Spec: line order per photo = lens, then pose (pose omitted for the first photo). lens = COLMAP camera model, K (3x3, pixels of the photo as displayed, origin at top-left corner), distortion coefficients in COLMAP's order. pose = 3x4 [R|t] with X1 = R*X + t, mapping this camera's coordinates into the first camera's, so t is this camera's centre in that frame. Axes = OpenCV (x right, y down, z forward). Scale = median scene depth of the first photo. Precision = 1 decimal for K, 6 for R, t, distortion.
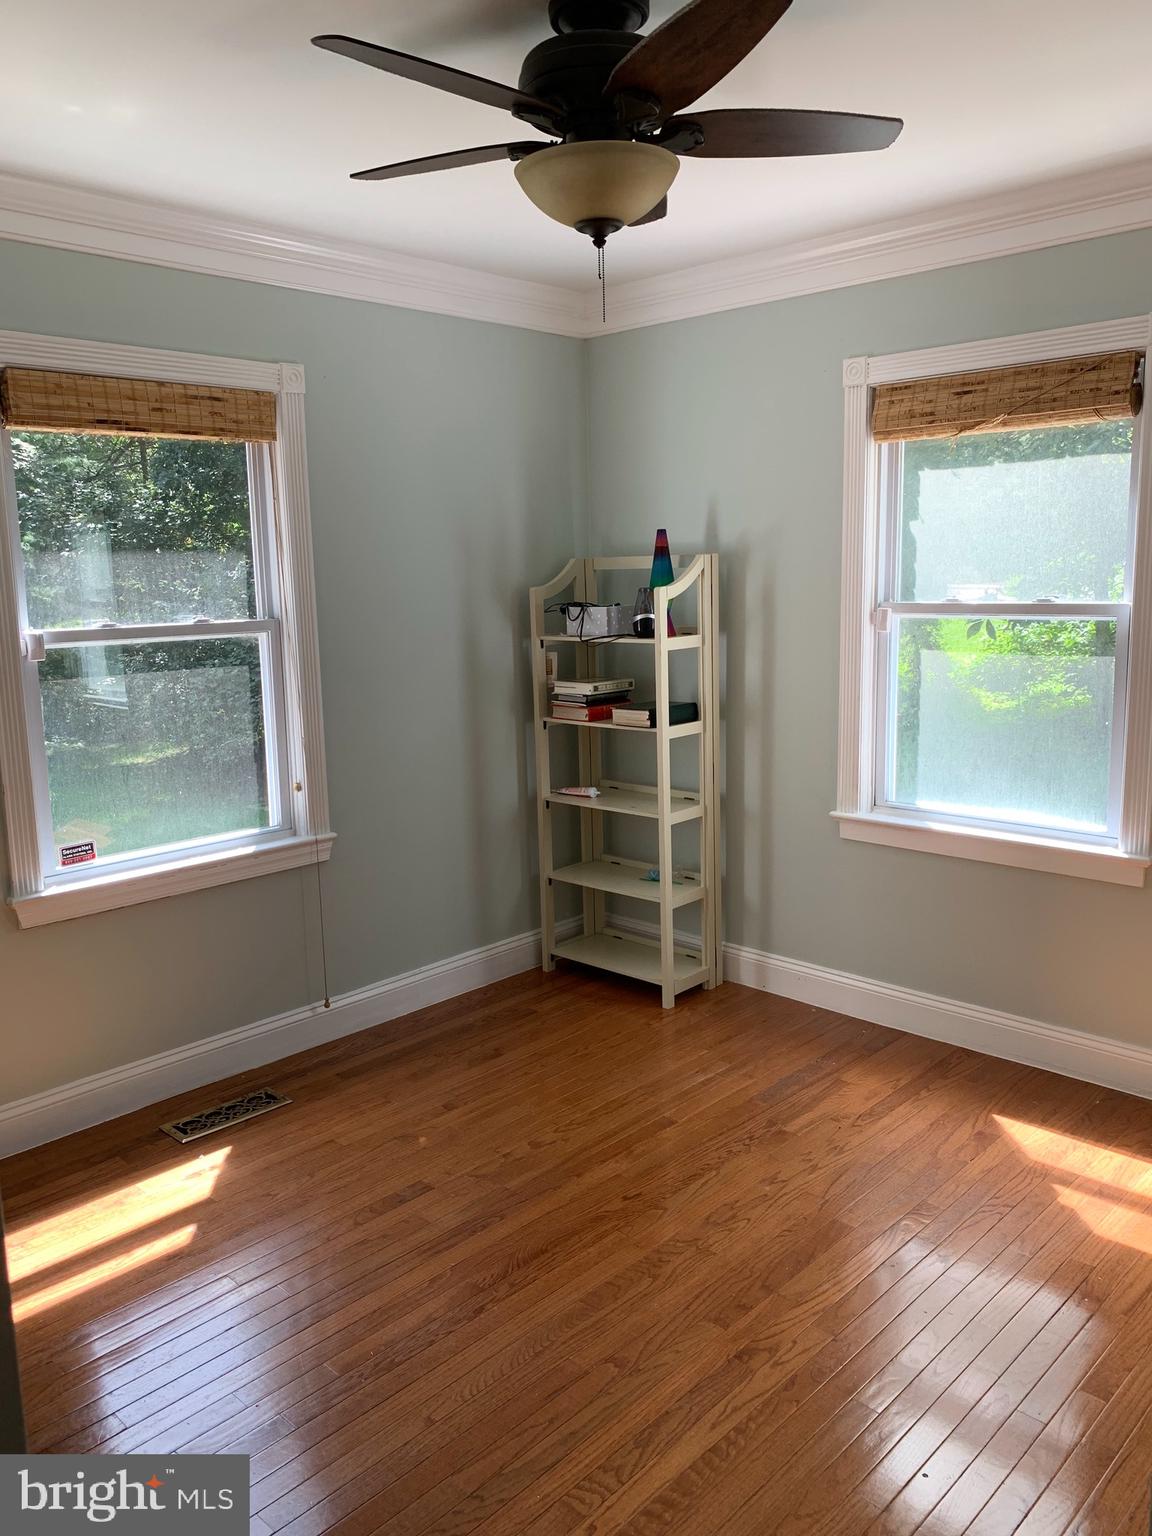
lens RADIAL K [[1175.6, 0, 576.0], [0, 1175.6, 768.0], [0, 0, 1]] dist [-0.002207, 0.001606]
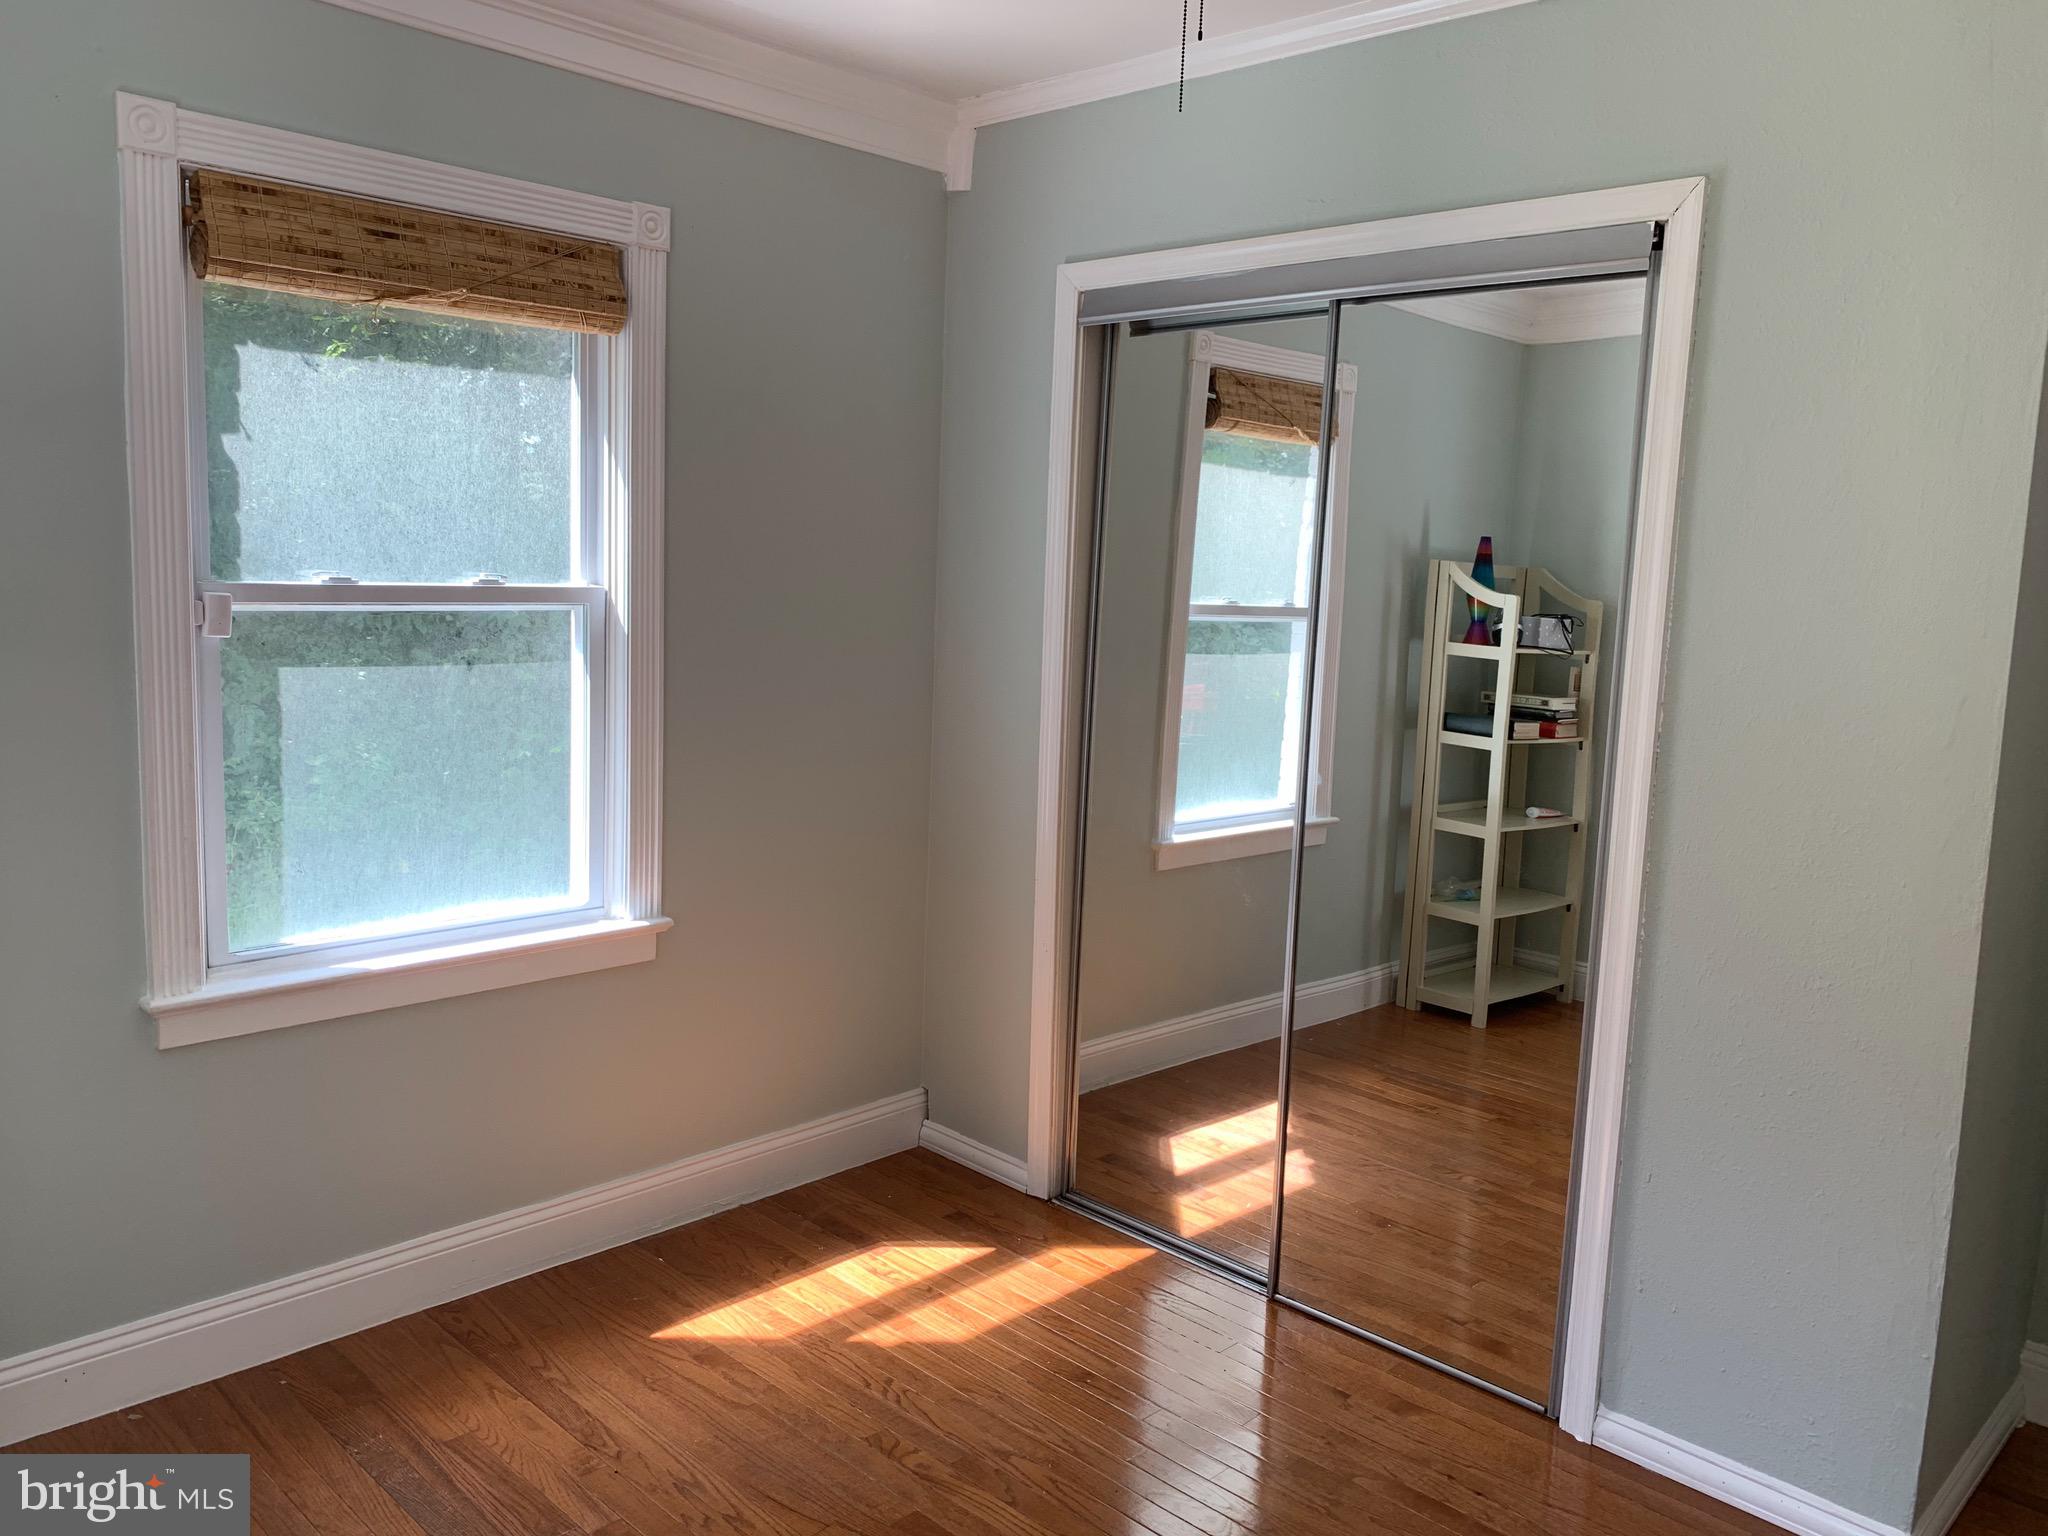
lens RADIAL K [[1573.9, 0, 1012.5], [0, 1573.9, 765.0], [0, 0, 1]] dist [0.072801, -0.108407]
pose [[0.017257, -0.112548, 0.993496, -0.508190], [0.133355, 0.985026, 0.109272, -0.101210], [-0.990918, 0.130602, 0.032008, 0.705713]]
